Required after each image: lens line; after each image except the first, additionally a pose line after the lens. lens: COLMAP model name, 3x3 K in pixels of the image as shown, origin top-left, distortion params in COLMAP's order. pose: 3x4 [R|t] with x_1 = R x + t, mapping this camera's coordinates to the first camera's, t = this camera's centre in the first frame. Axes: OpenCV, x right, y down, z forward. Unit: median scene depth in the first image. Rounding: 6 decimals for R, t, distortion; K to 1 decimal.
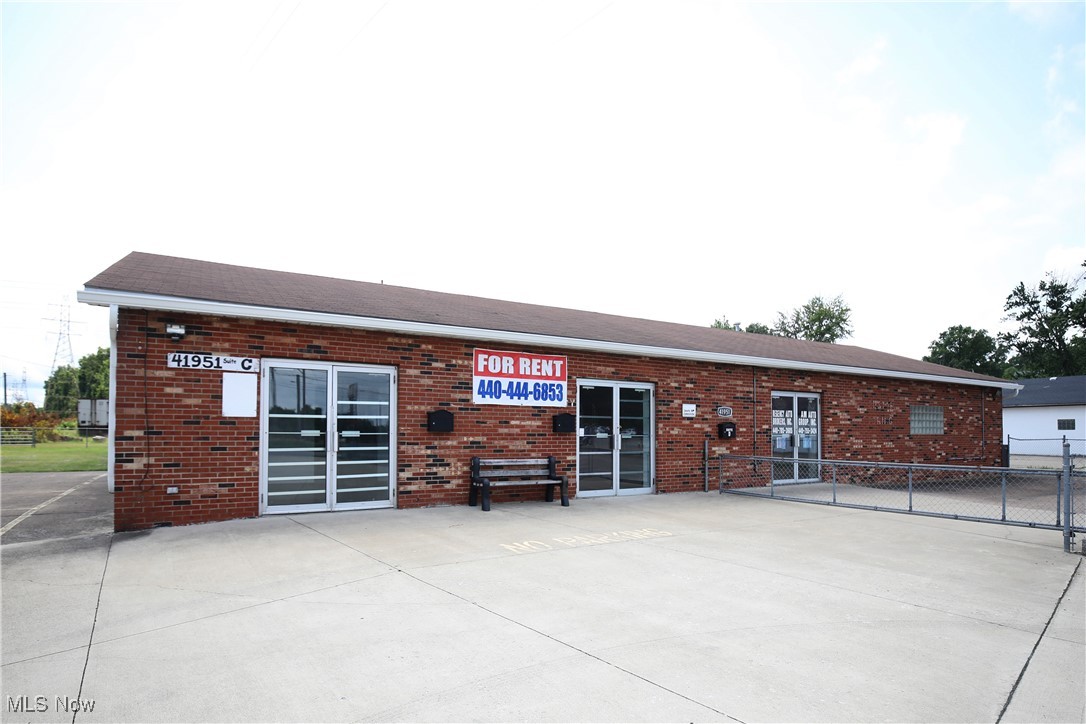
lens RADIAL K [[602.9, 0, 544.8], [0, 602.9, 413.1], [0, 0, 1]] dist [-0.025265, -0.000078]
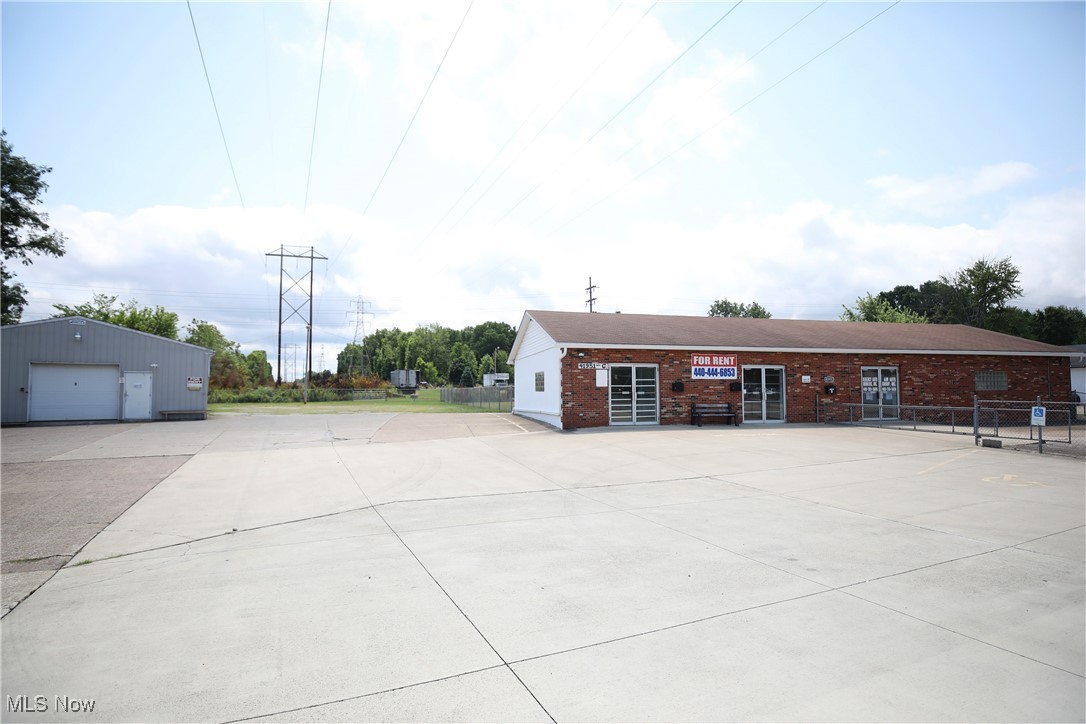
lens RADIAL K [[532.4, 0, 543.0], [0, 532.4, 362.0], [0, 0, 1]] dist [-0.035722, -0.000216]
pose [[0.948613, -0.022507, -0.315637, -0.019630], [0.016301, 0.999619, -0.022289, -0.039839], [0.316019, 0.015998, 0.948618, -0.941526]]
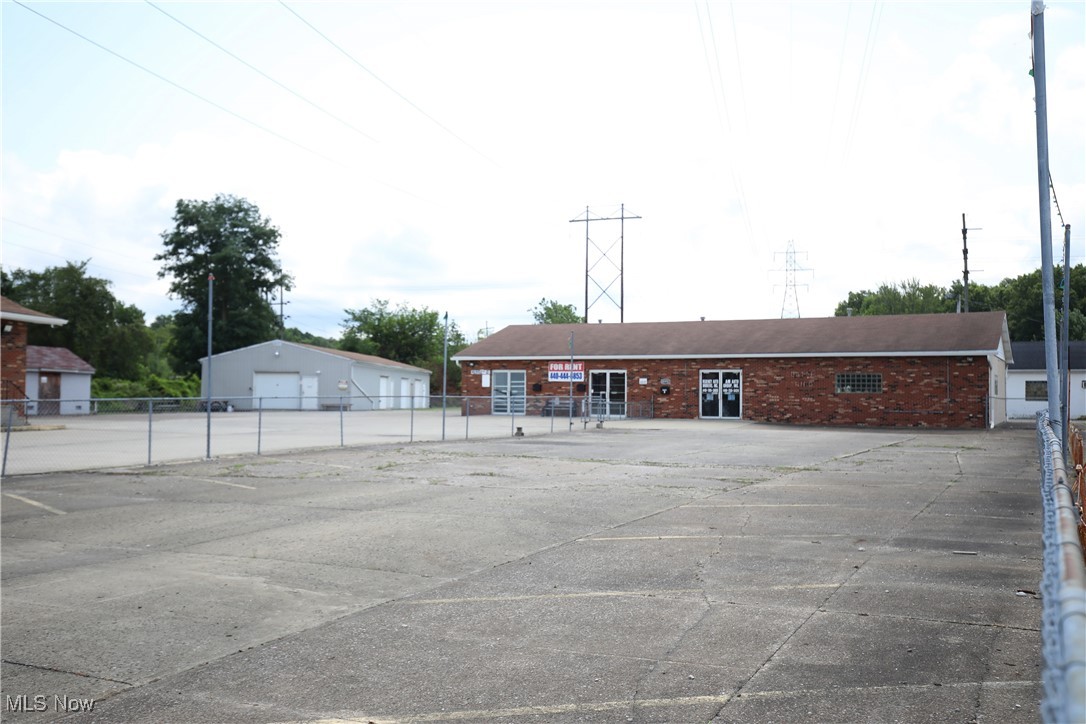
lens RADIAL K [[1056.0, 0, 543.0], [0, 1056.0, 362.0], [0, 0, 1]] dist [0.002449, 0.000819]
pose [[0.523802, -0.027663, -0.851390, 3.878296], [0.021240, 0.999586, -0.019410, -0.009110], [0.851575, -0.007917, 0.524173, -1.559340]]
